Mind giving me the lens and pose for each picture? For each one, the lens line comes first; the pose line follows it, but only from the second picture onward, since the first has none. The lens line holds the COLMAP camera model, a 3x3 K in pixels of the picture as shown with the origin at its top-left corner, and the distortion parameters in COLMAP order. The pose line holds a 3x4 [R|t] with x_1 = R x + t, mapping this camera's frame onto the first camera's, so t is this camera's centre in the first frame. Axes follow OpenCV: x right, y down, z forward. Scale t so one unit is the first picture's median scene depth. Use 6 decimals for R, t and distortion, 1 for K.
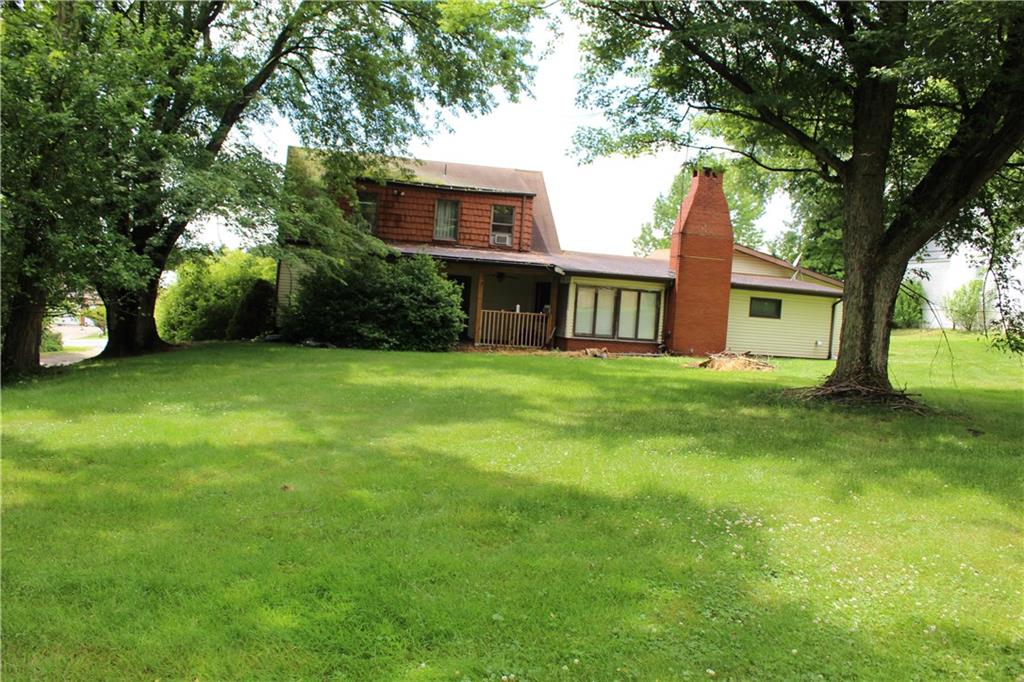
lens RADIAL K [[852.8, 0, 510.4], [0, 852.8, 340.0], [0, 0, 1]] dist [-0.162750, 0.145418]
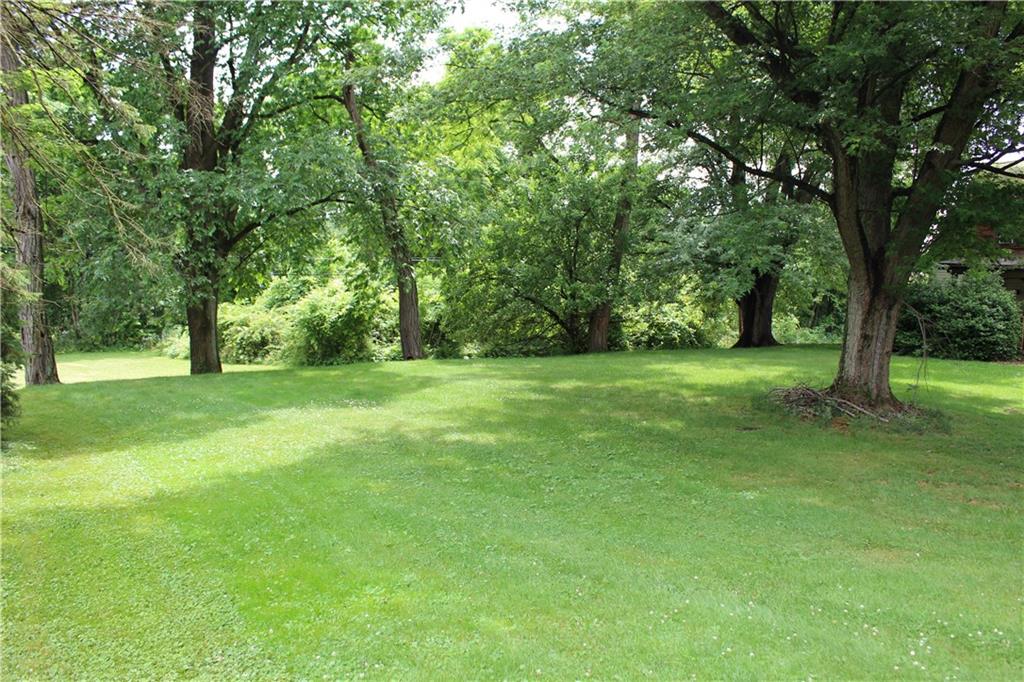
lens RADIAL K [[852.8, 0, 516.8], [0, 852.8, 327.1], [0, 0, 1]] dist [-0.162750, 0.145418]
pose [[0.363903, 0.014493, -0.931324, 0.579139], [-0.037386, 0.999300, 0.000943, -0.005882], [0.930686, 0.034475, 0.364190, 0.100485]]
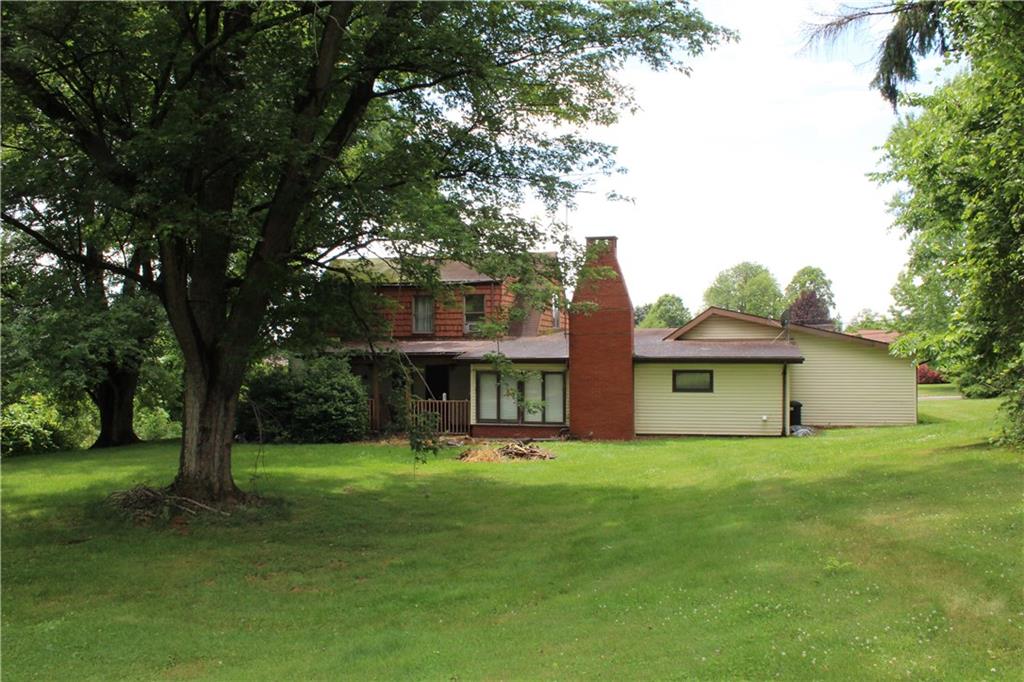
lens RADIAL K [[852.8, 0, 508.7], [0, 852.8, 335.0], [0, 0, 1]] dist [-0.162750, 0.145418]
pose [[0.874698, -0.082504, -0.477595, 0.583794], [0.040537, 0.994406, -0.097540, -0.007783], [0.482971, 0.065958, 0.873149, 0.133687]]
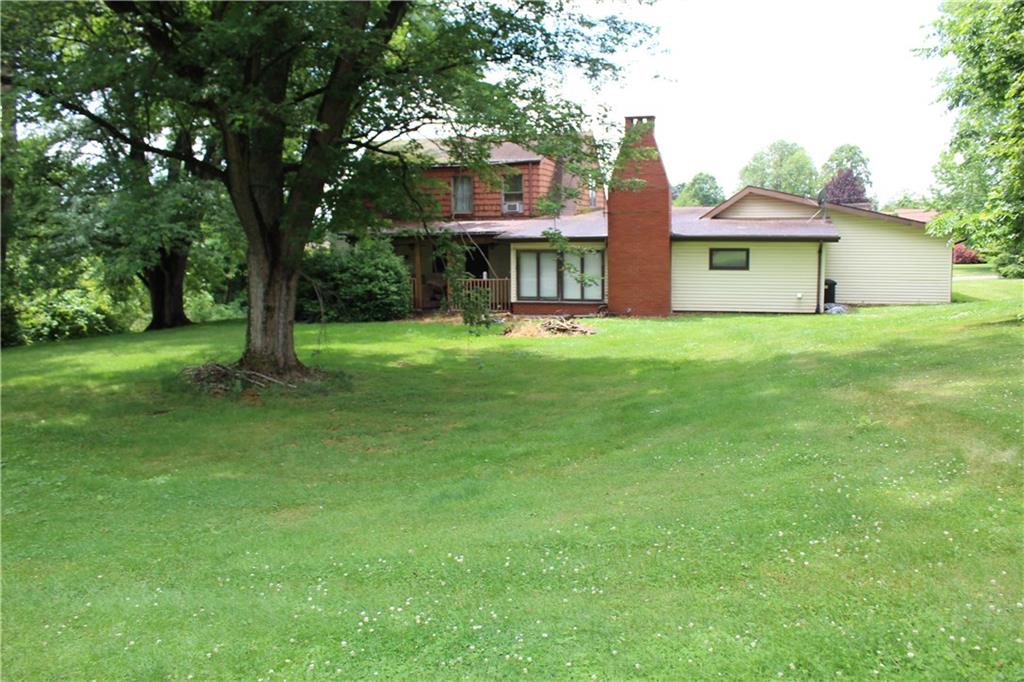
lens RADIAL K [[852.8, 0, 506.3], [0, 852.8, 328.8], [0, 0, 1]] dist [-0.162750, 0.145418]
pose [[0.855068, -0.022067, -0.518047, 0.586117], [0.046334, 0.998349, 0.033952, -0.005588], [0.516442, -0.053034, 0.854678, 0.107272]]
